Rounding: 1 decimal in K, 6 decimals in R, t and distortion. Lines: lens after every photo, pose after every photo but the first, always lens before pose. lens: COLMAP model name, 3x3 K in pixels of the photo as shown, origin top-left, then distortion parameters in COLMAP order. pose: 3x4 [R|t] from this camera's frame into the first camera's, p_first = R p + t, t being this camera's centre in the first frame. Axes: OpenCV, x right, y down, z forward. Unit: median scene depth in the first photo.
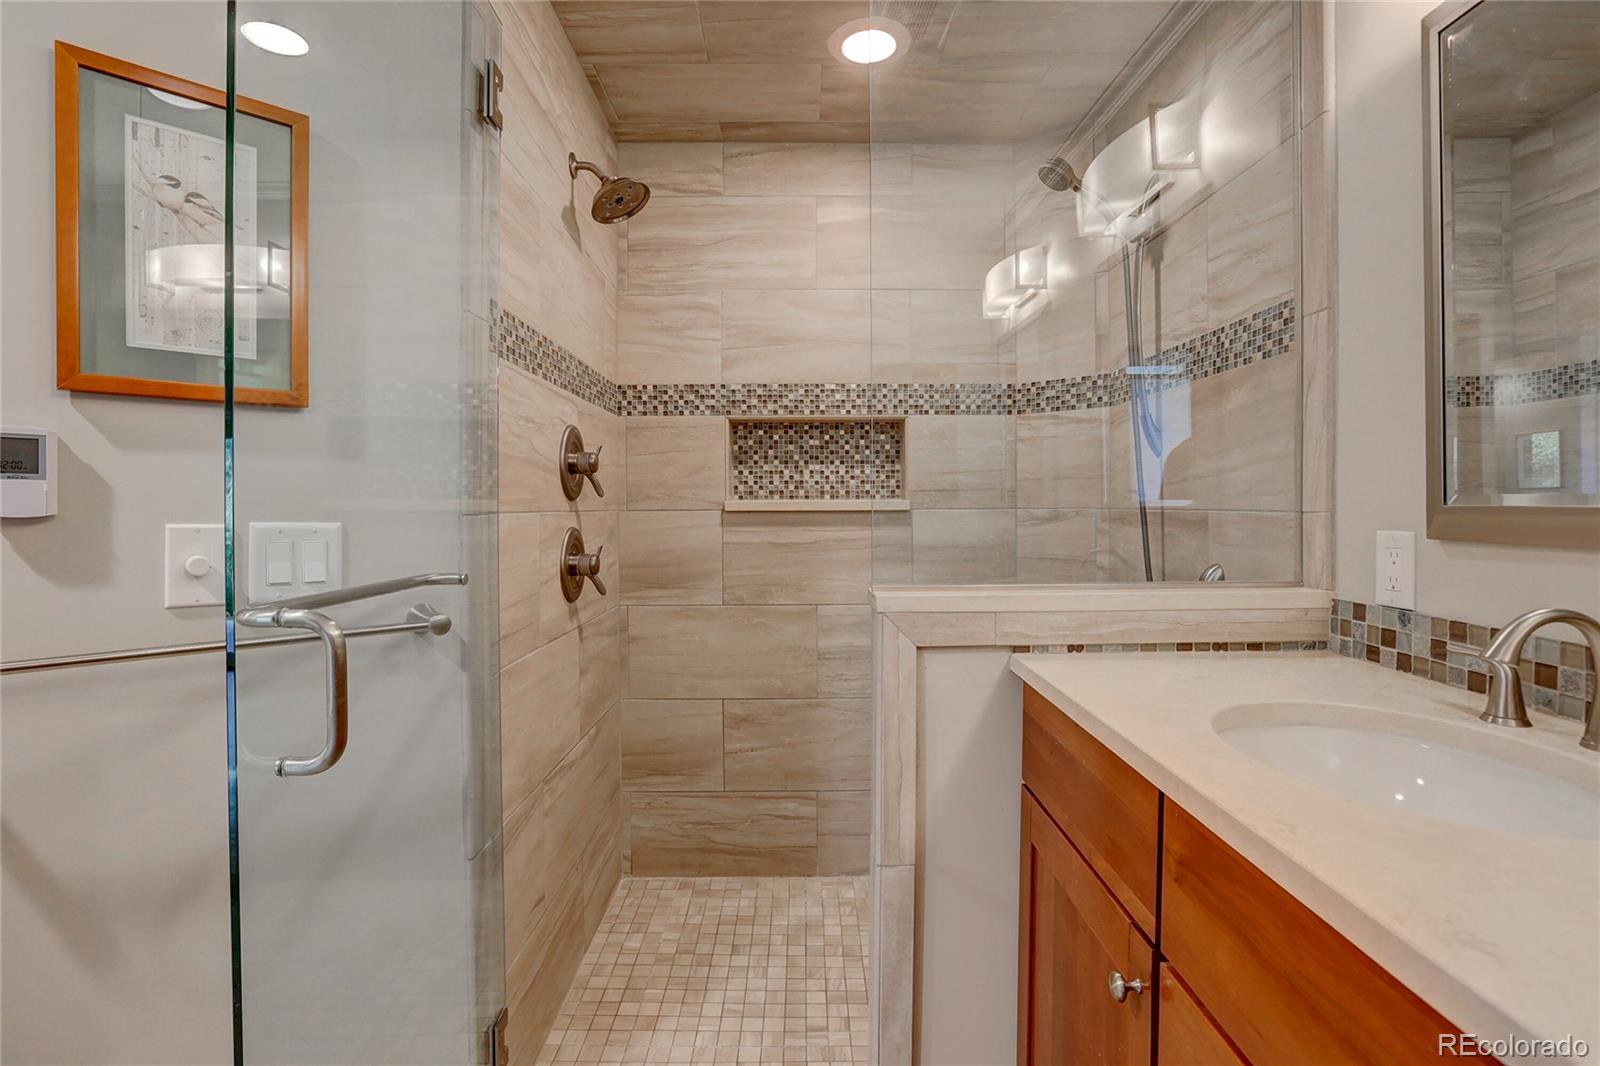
lens RADIAL K [[772.0, 0, 802.5], [0, 772.0, 520.4], [0, 0, 1]] dist [-0.041654, 0.000740]
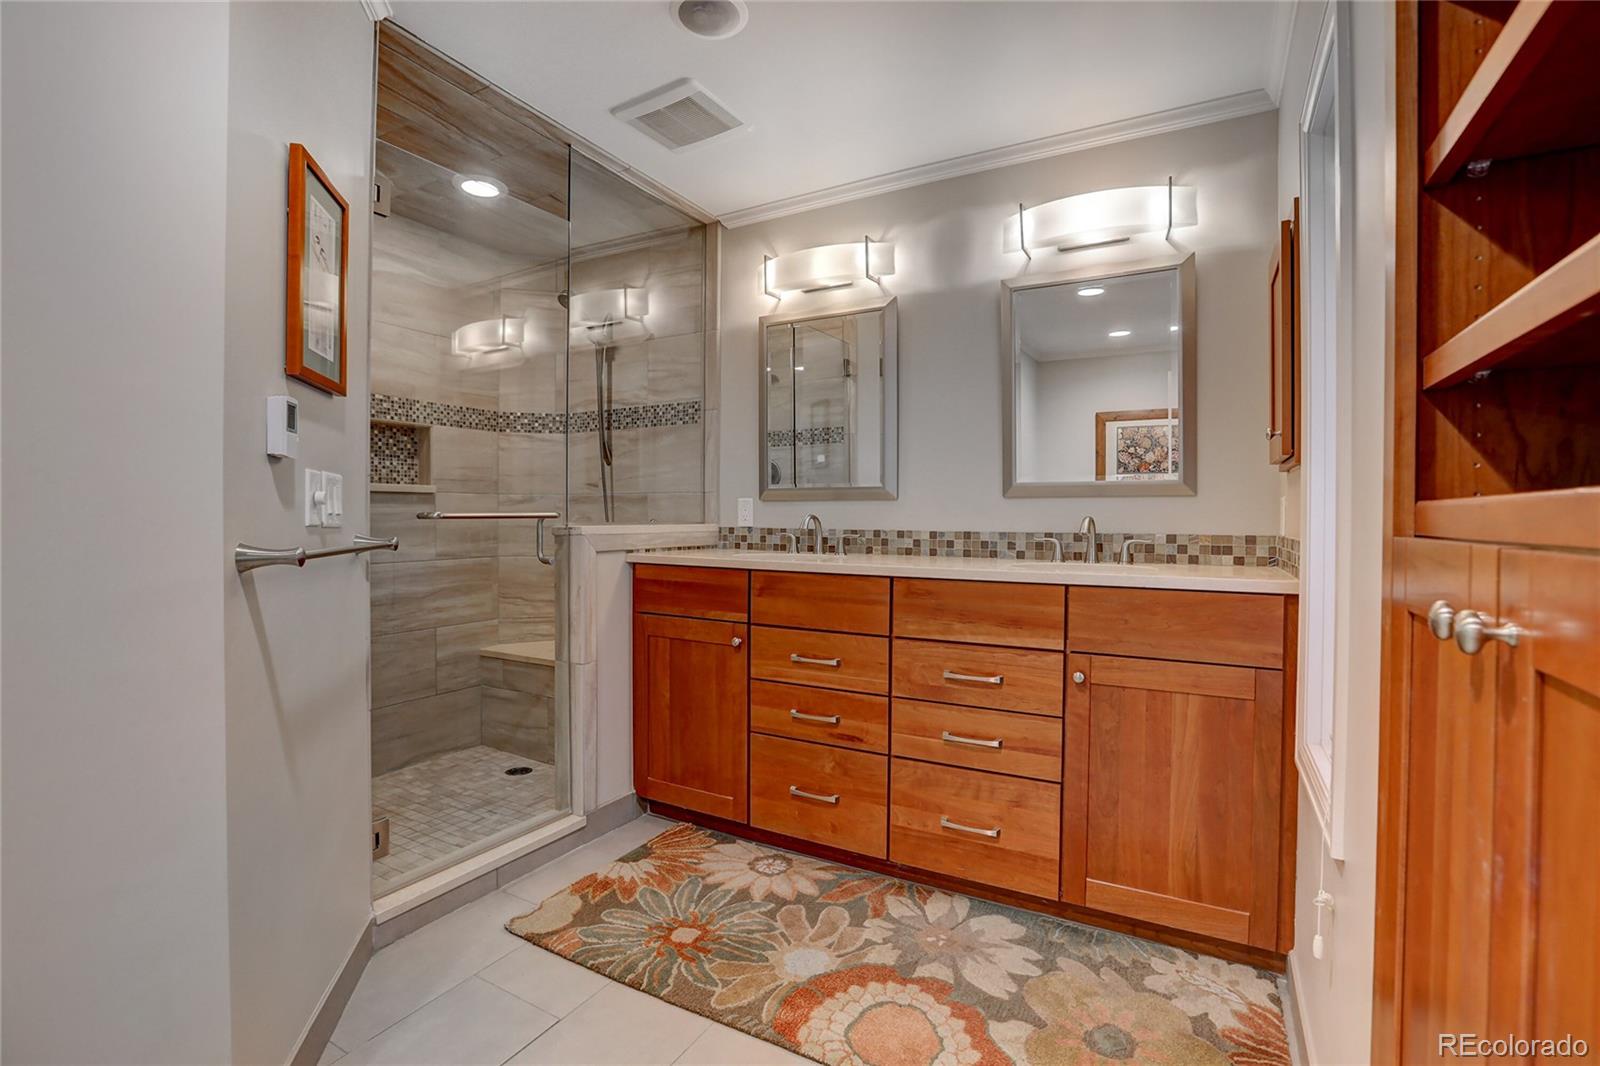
lens RADIAL K [[716.3, 0, 802.4], [0, 716.3, 526.4], [0, 0, 1]] dist [-0.027436, 0.002017]
pose [[0.505249, -0.011727, 0.862894, -0.689960], [0.015332, 0.999872, 0.004612, 0.055676], [-0.862837, 0.010900, 0.505364, -0.242400]]
